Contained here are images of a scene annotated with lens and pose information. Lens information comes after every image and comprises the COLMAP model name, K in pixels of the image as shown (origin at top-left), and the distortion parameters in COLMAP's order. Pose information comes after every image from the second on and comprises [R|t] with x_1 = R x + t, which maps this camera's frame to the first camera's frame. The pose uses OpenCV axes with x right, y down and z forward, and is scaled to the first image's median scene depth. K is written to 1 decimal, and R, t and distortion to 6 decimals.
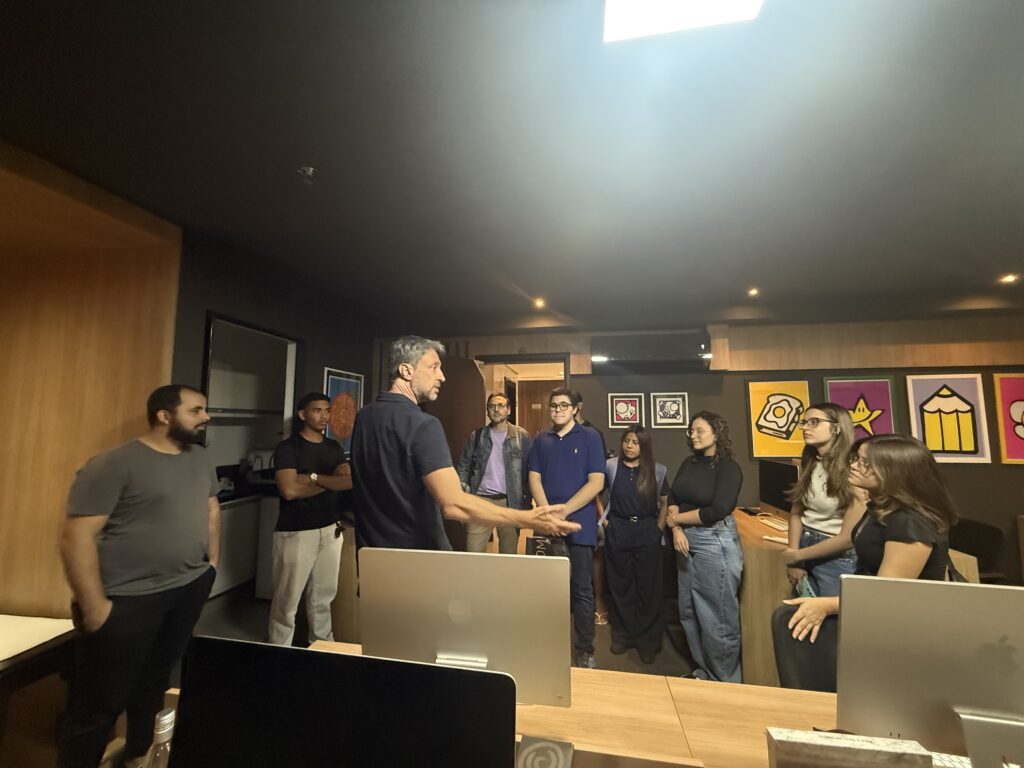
lens RADIAL K [[410.8, 0, 511.5], [0, 410.8, 381.6], [0, 0, 1]] dist [0.014251, 0.000516]
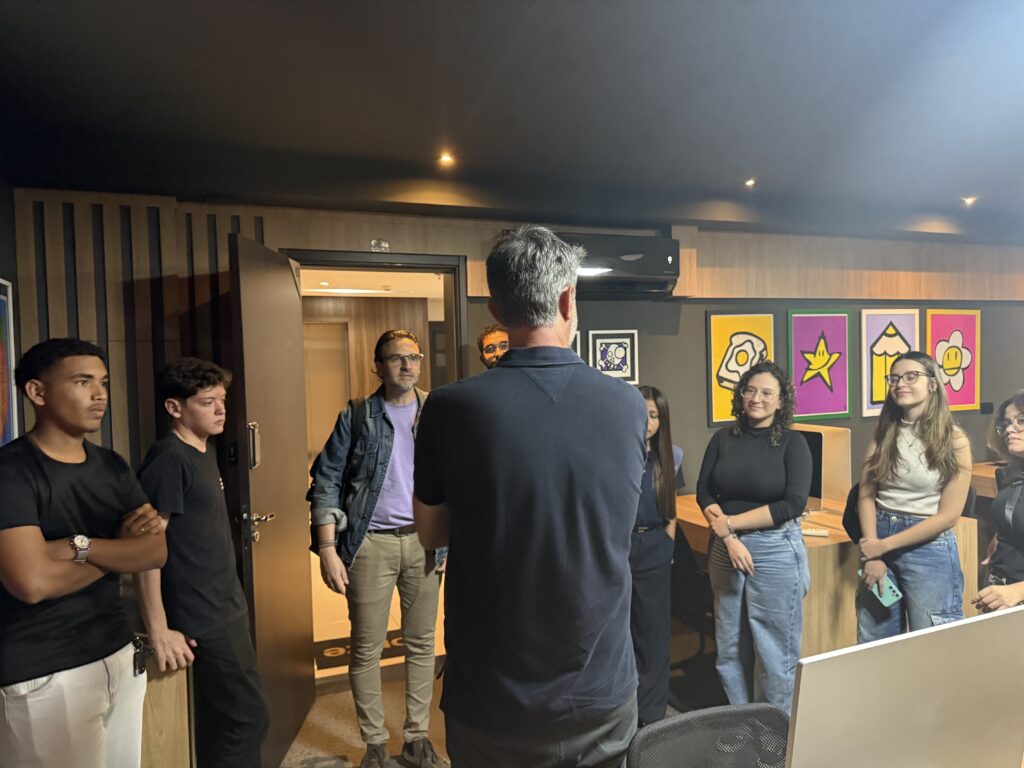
lens RADIAL K [[724.2, 0, 511.5], [0, 724.2, 386.1], [0, 0, 1]] dist [0.018349, -0.008513]
pose [[0.853842, -0.037582, 0.519174, -0.369128], [-0.025688, 0.993133, 0.114139, -0.011229], [-0.519898, -0.110794, 0.847013, 0.150553]]
